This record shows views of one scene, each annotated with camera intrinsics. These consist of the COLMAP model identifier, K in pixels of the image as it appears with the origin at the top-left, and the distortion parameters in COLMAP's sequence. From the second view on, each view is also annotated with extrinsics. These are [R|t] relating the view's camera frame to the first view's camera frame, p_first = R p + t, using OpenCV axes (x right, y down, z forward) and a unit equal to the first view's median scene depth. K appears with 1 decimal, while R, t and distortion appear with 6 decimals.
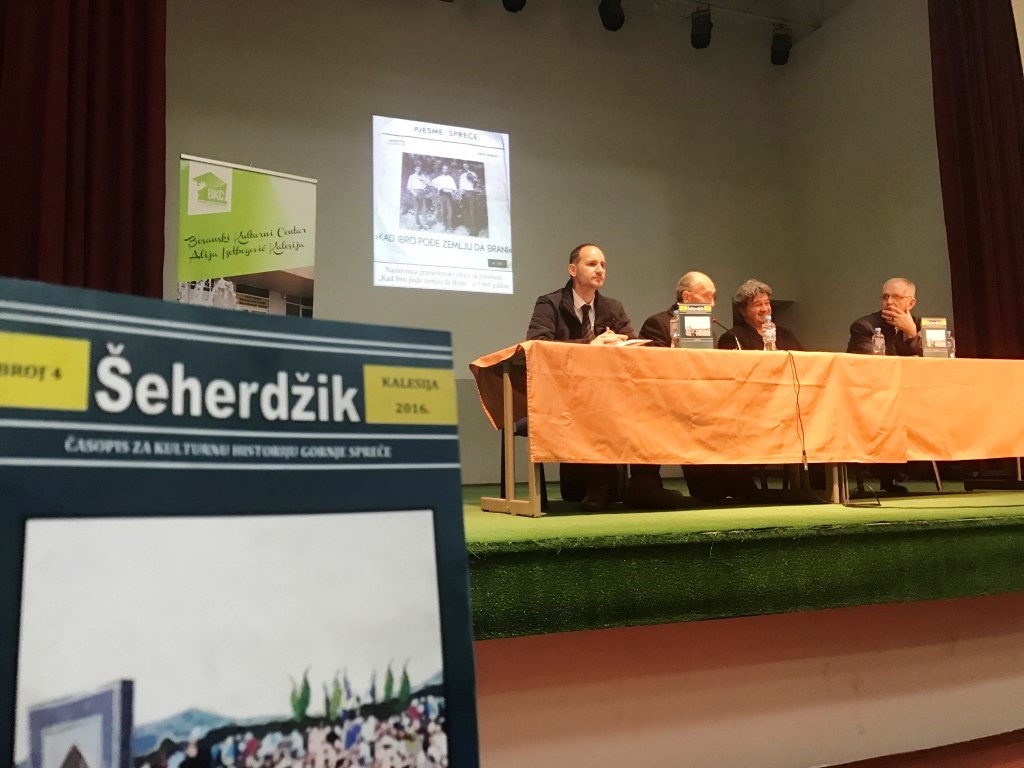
lens RADIAL K [[846.7, 0, 510.9], [0, 846.7, 378.3], [0, 0, 1]] dist [0.020756, -0.026362]
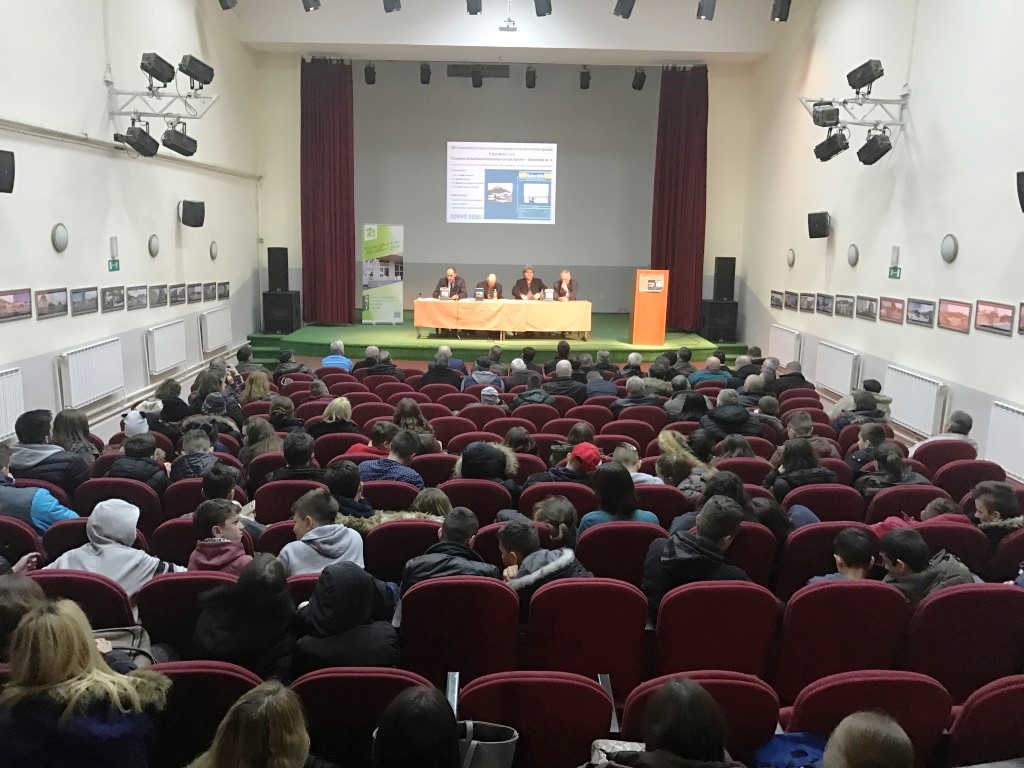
lens RADIAL K [[846.7, 0, 512.3], [0, 846.7, 389.4], [0, 0, 1]] dist [0.020756, -0.026362]
pose [[0.924959, 0.110622, -0.363613, 1.919984], [-0.003156, 0.958907, 0.283702, -0.761320], [0.380055, -0.261265, 0.887299, -2.555646]]
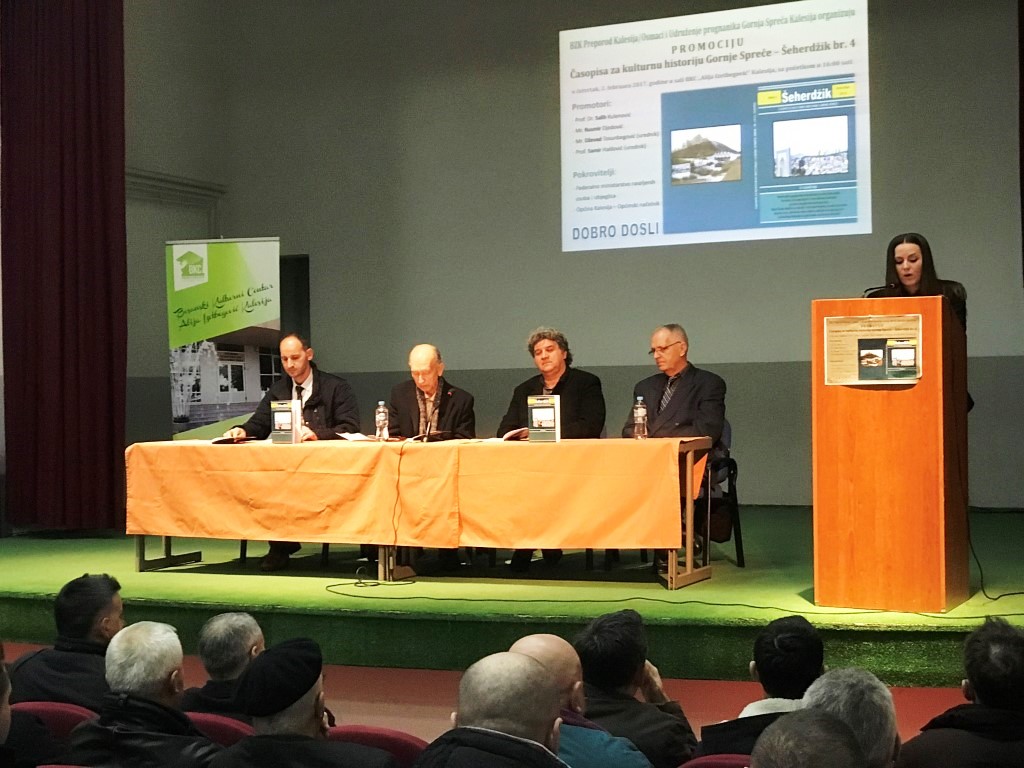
lens RADIAL K [[1672.2, 0, 510.1], [0, 1672.2, 377.8], [0, 0, 1]] dist [0.092988, 0.000000]
pose [[0.669518, 0.005514, -0.742776, 2.167146], [0.079338, 0.993721, 0.078889, -0.281270], [0.738547, -0.111748, 0.664877, -0.305555]]
